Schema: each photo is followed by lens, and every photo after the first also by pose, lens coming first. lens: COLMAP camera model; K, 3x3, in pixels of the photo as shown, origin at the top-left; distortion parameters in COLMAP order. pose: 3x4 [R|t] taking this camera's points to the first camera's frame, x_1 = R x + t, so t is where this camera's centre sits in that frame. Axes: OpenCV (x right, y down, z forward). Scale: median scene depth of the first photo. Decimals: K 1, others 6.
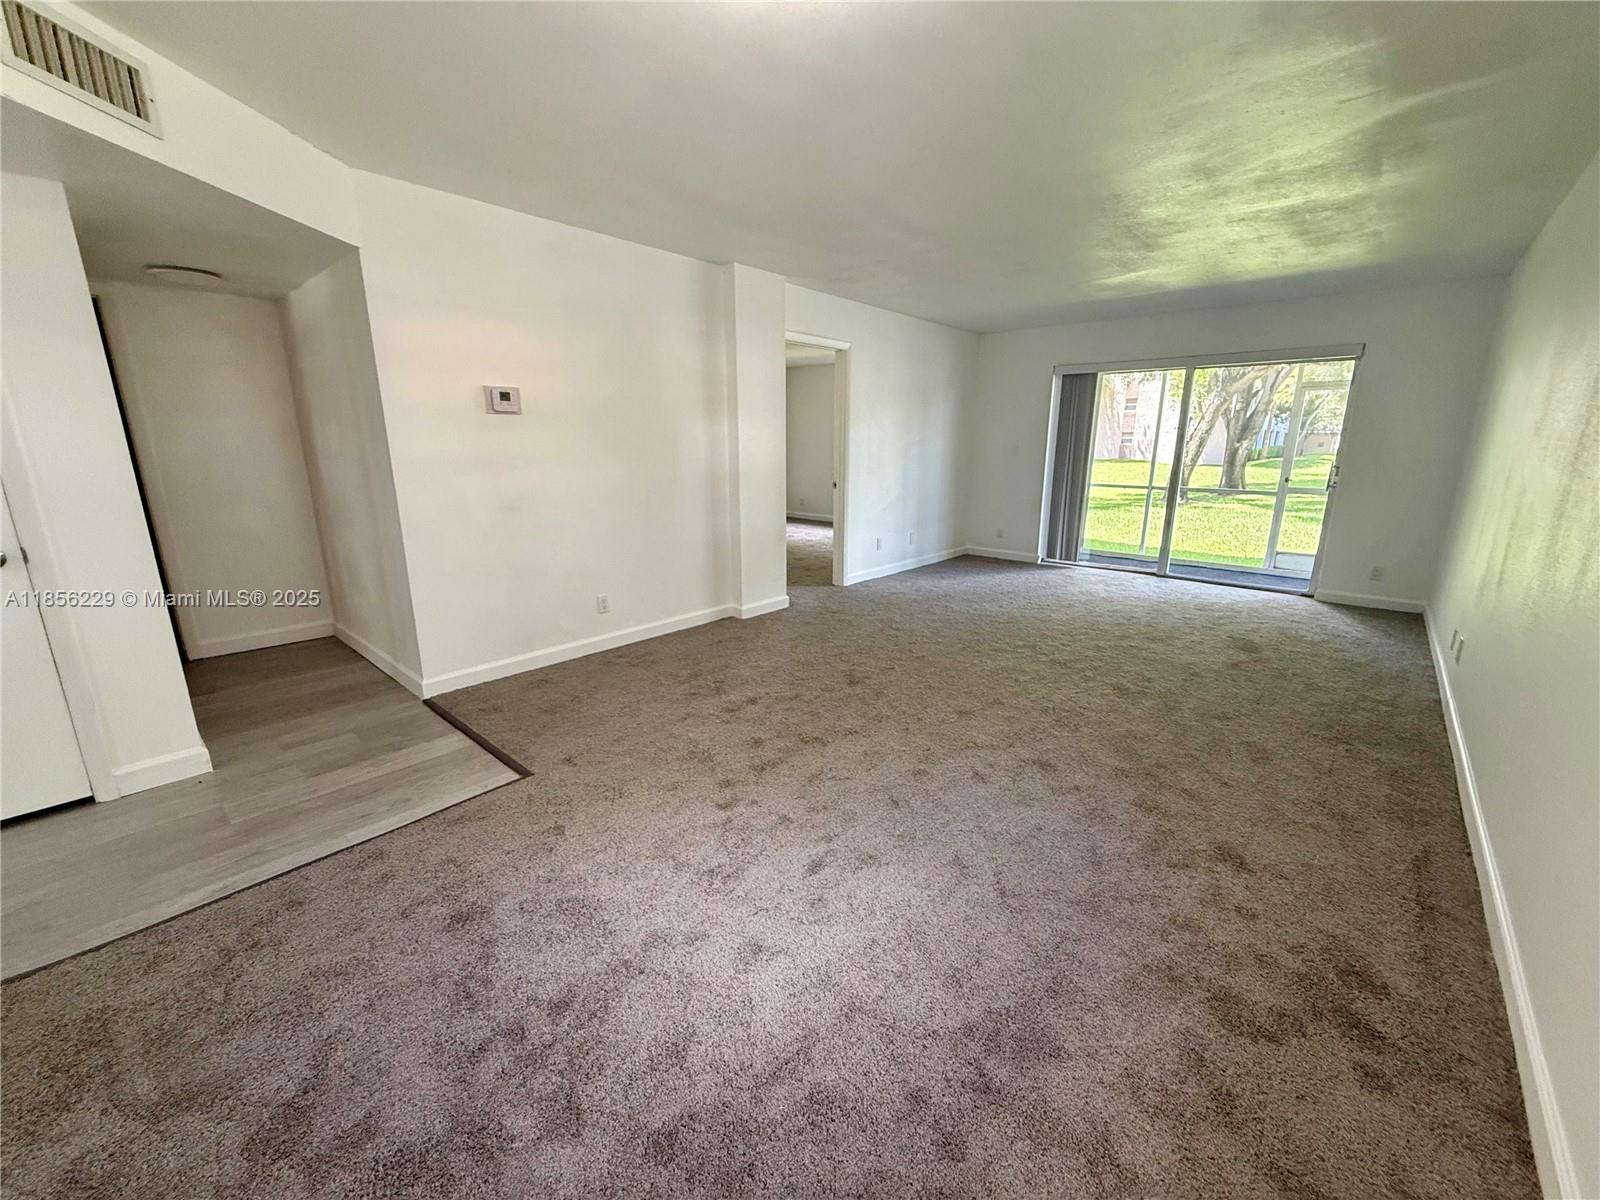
lens RADIAL K [[636.4, 0, 797.0], [0, 636.4, 595.4], [0, 0, 1]] dist [0.000947, 0.000065]
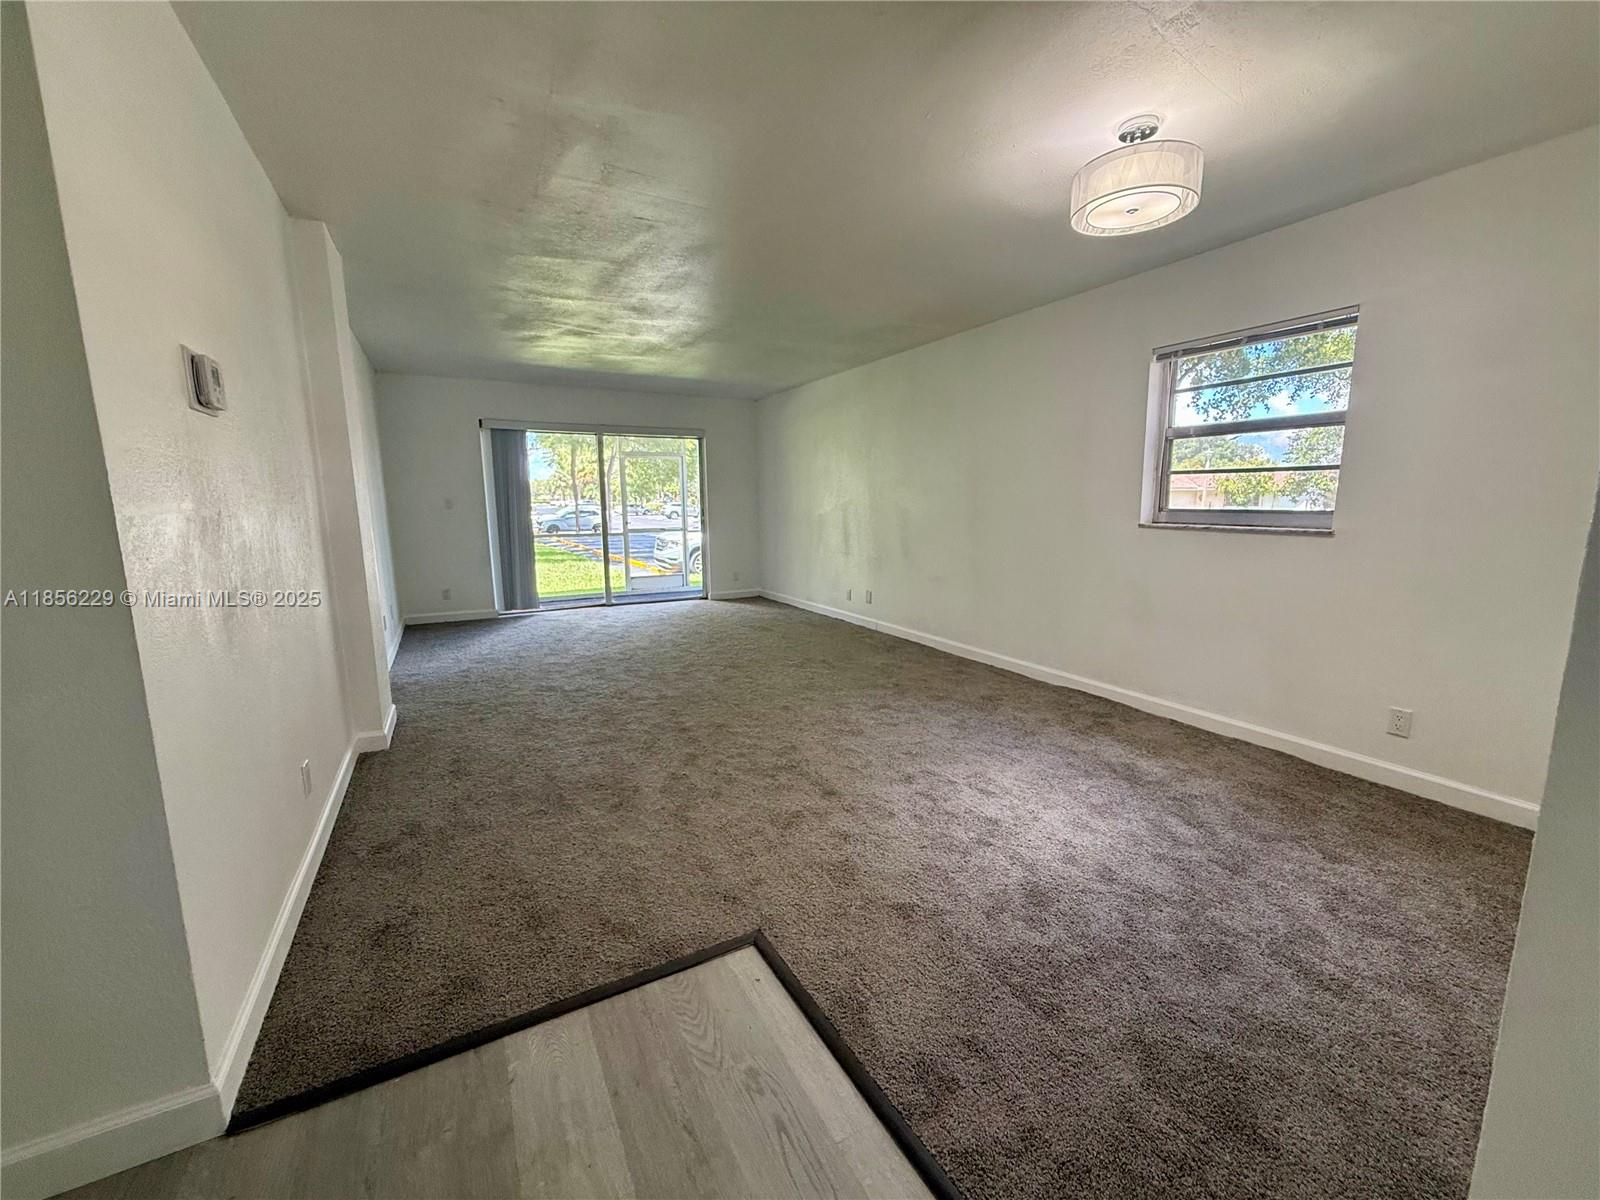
lens RADIAL K [[636.4, 0, 797.0], [0, 636.4, 595.4], [0, 0, 1]] dist [0.000947, 0.000065]
pose [[0.336280, -0.144788, 0.930566, -0.569776], [0.228176, 0.971196, 0.068654, -0.070124], [-0.913702, 0.189246, 0.359631, 0.354886]]
